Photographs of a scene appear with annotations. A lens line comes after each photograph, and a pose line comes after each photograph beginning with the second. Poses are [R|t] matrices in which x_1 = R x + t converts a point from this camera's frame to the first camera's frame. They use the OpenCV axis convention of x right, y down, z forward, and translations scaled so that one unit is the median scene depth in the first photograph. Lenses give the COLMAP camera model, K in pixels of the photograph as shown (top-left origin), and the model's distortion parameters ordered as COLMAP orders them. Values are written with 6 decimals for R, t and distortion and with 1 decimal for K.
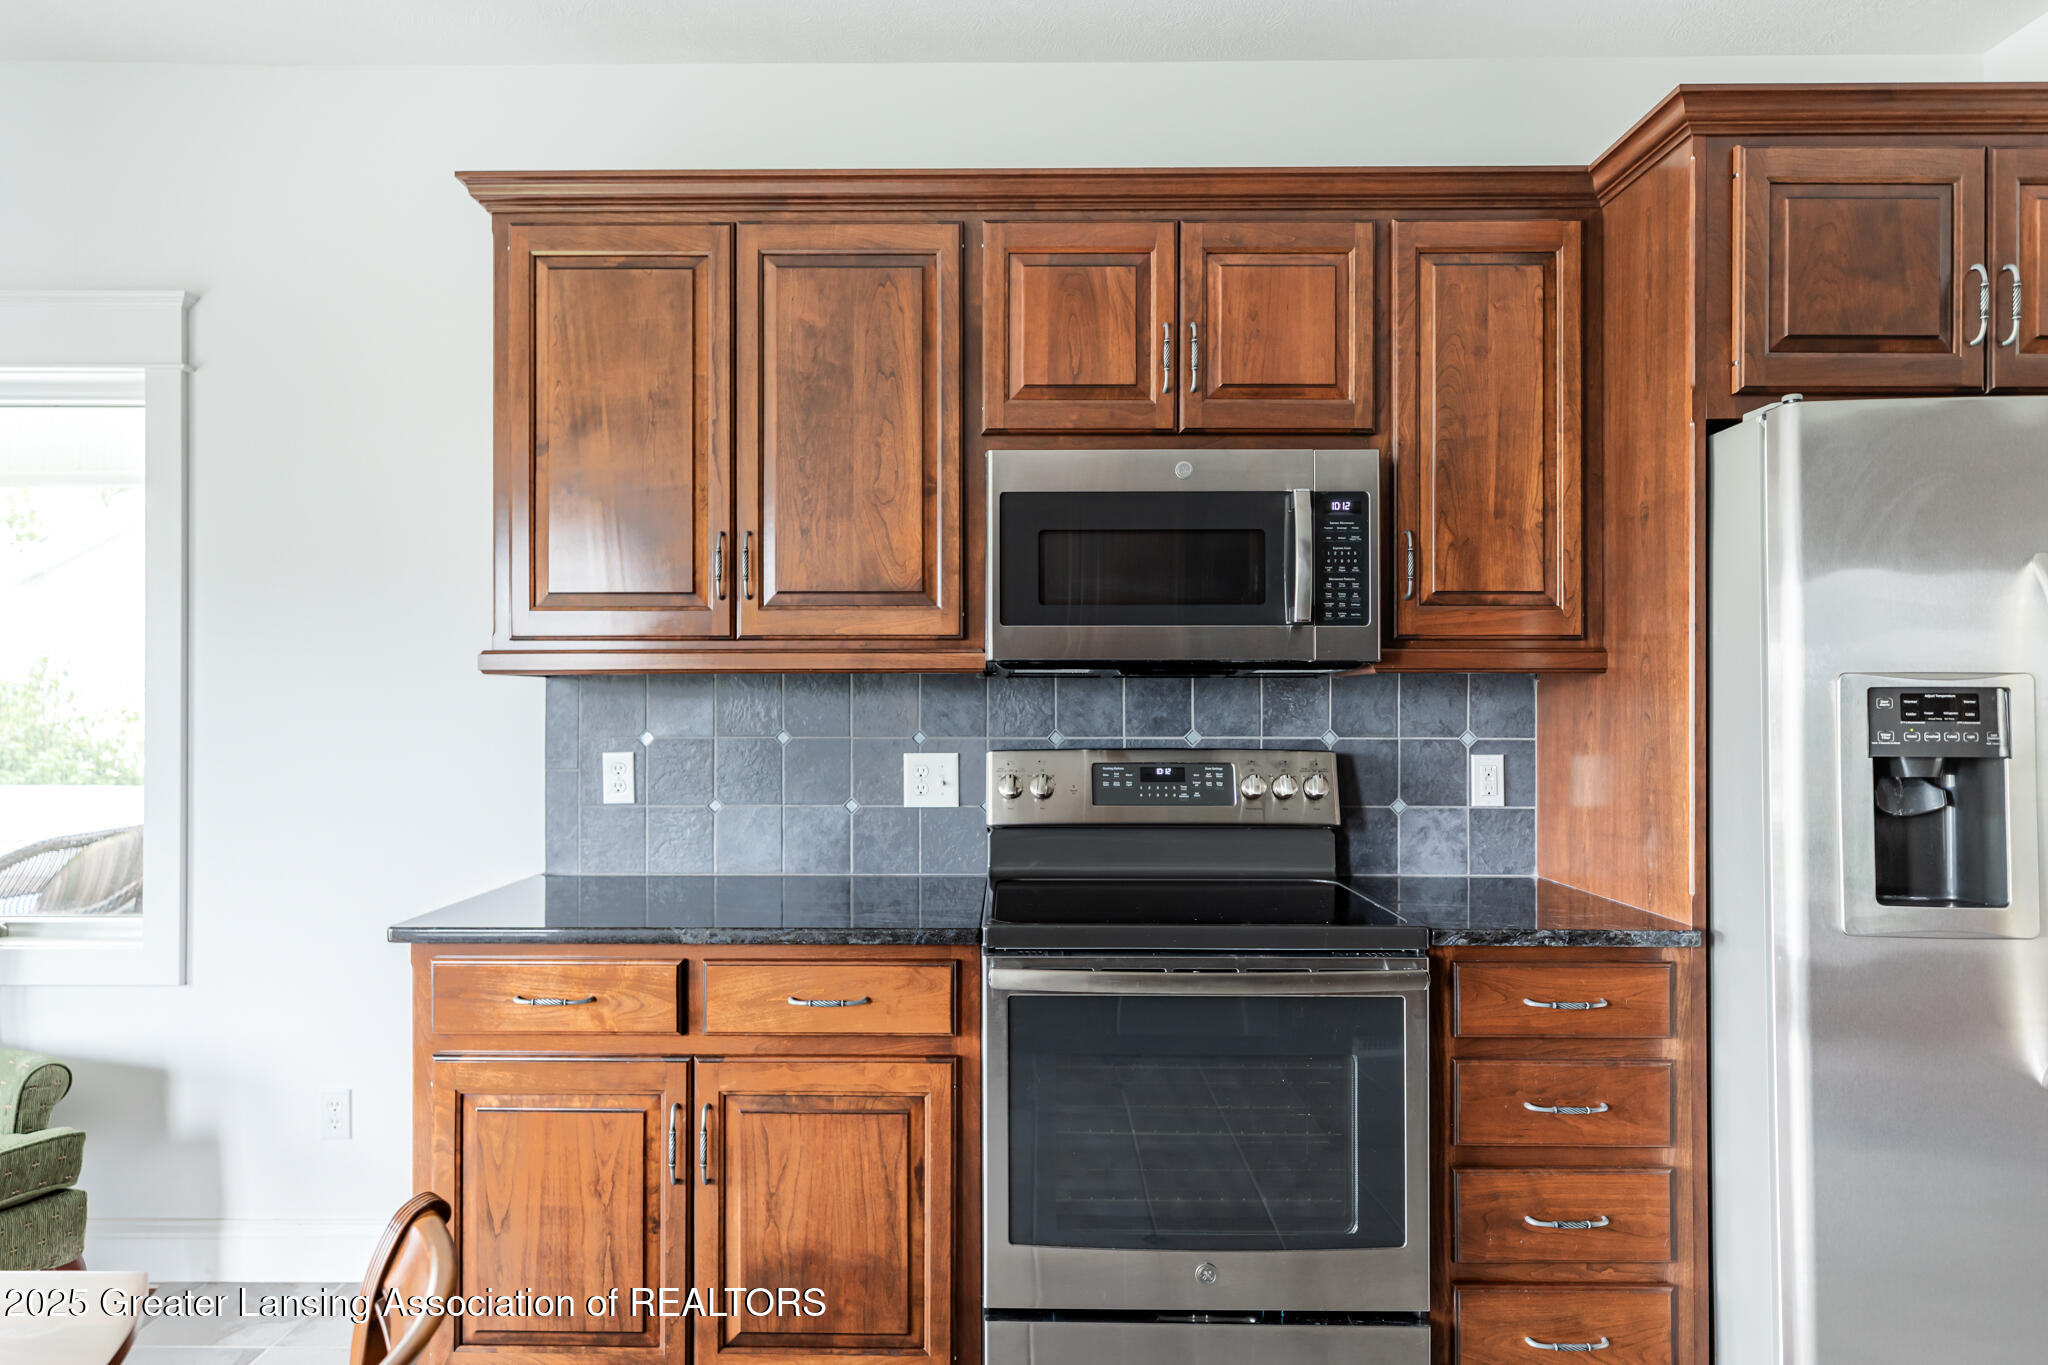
lens RADIAL K [[1218.4, 0, 1024.7], [0, 1218.4, 699.8], [0, 0, 1]] dist [0.004207, 0.000525]
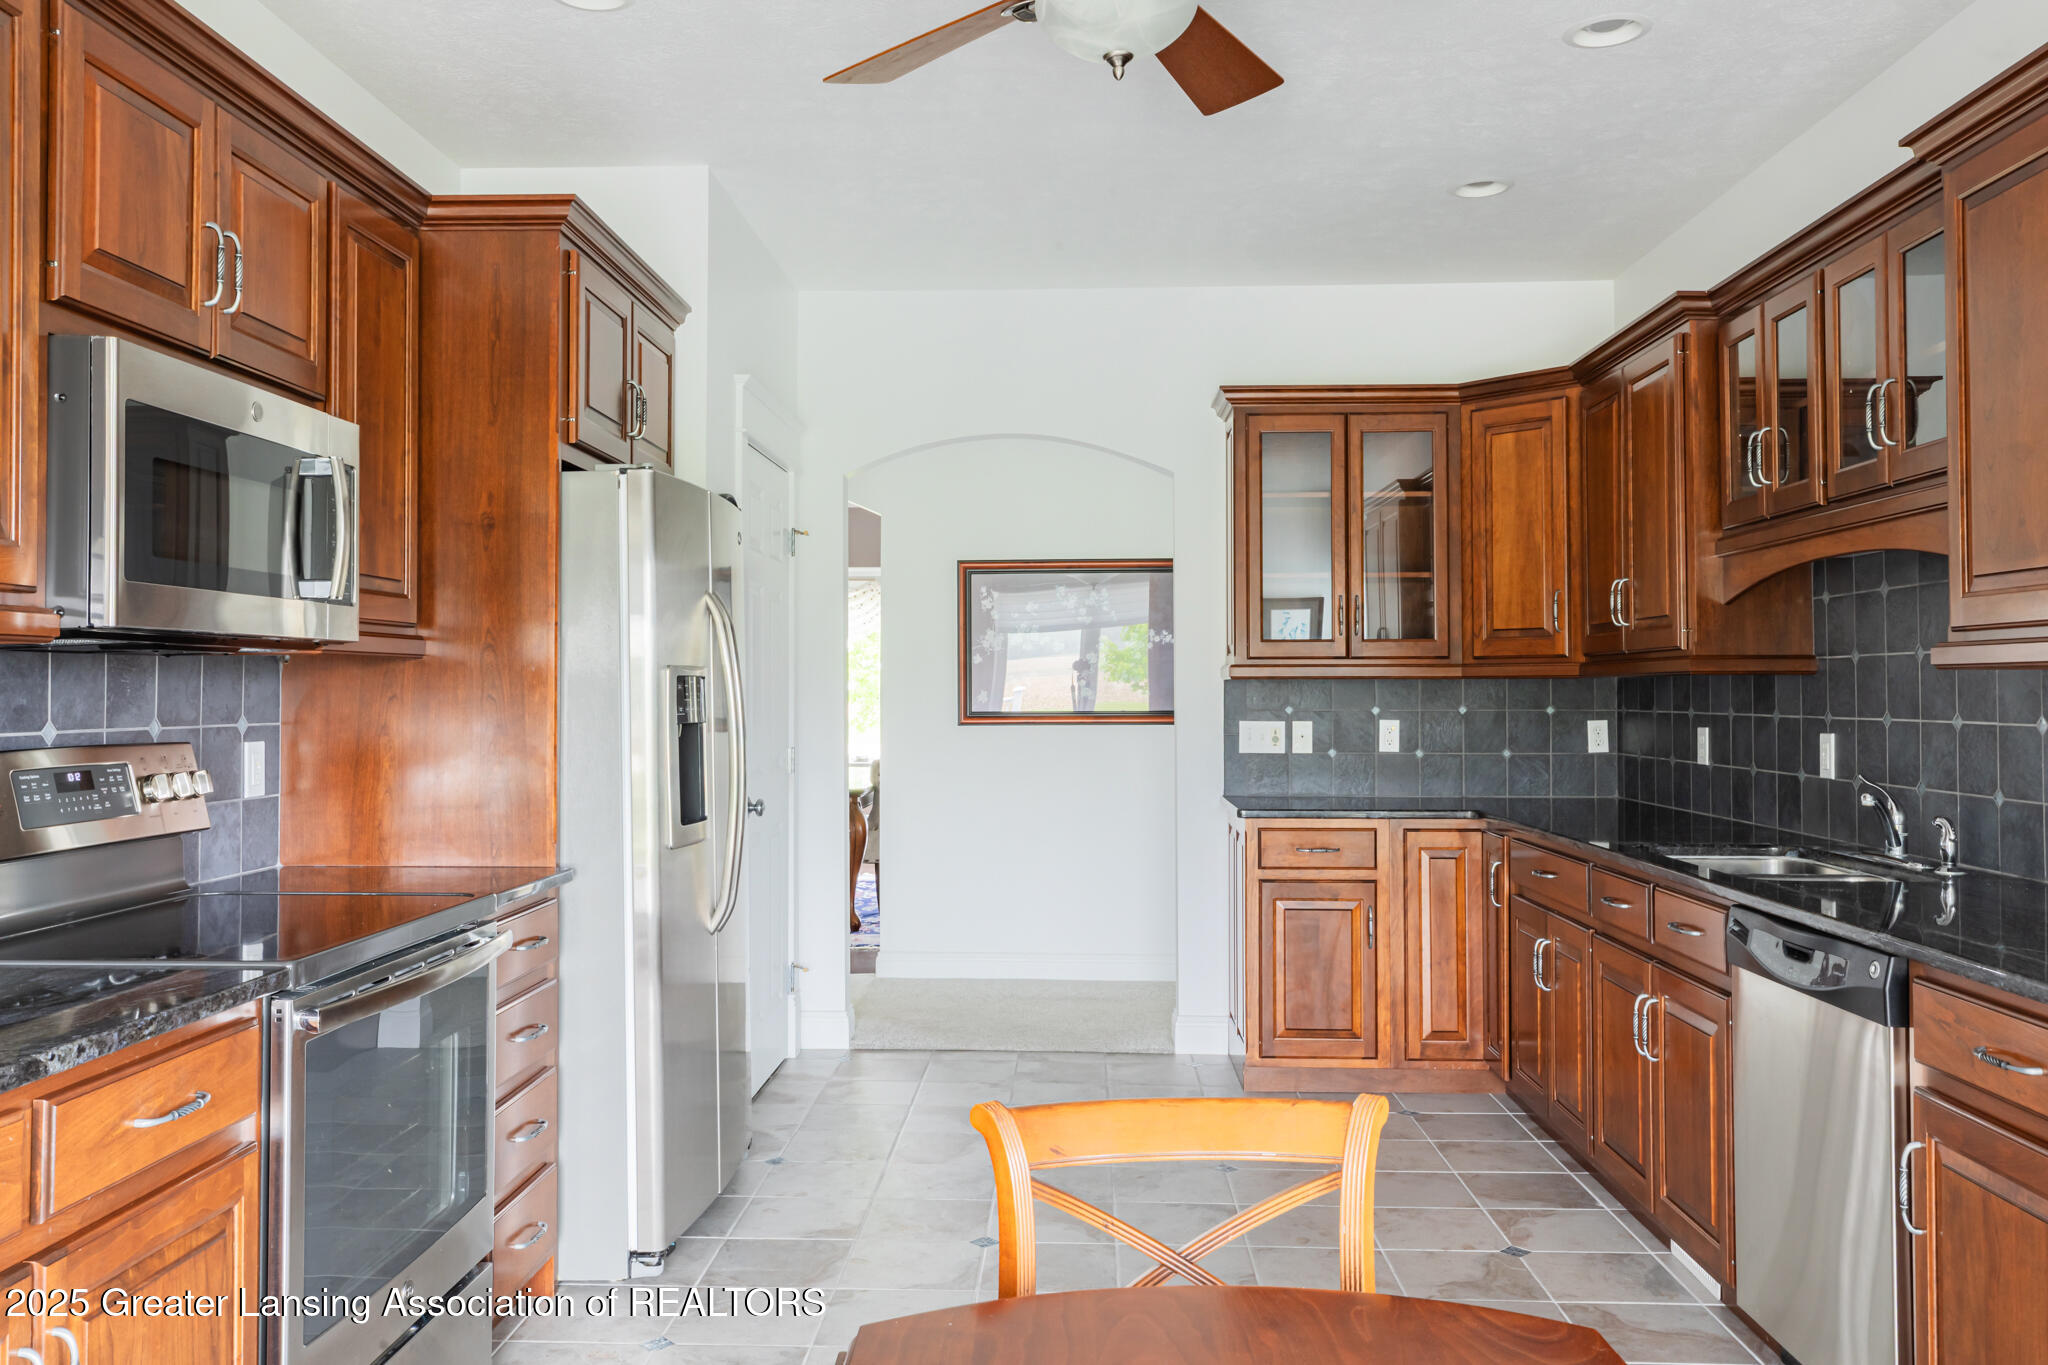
lens RADIAL K [[1644.5, 0, 1024.1], [0, 1644.5, 674.1], [0, 0, 1]] dist [-0.008876, -0.001732]
pose [[0.017704, 0.007313, 0.999817, -0.891089], [-0.006441, 0.999953, -0.007200, -0.001531], [-0.999823, -0.006312, 0.017750, 0.397927]]
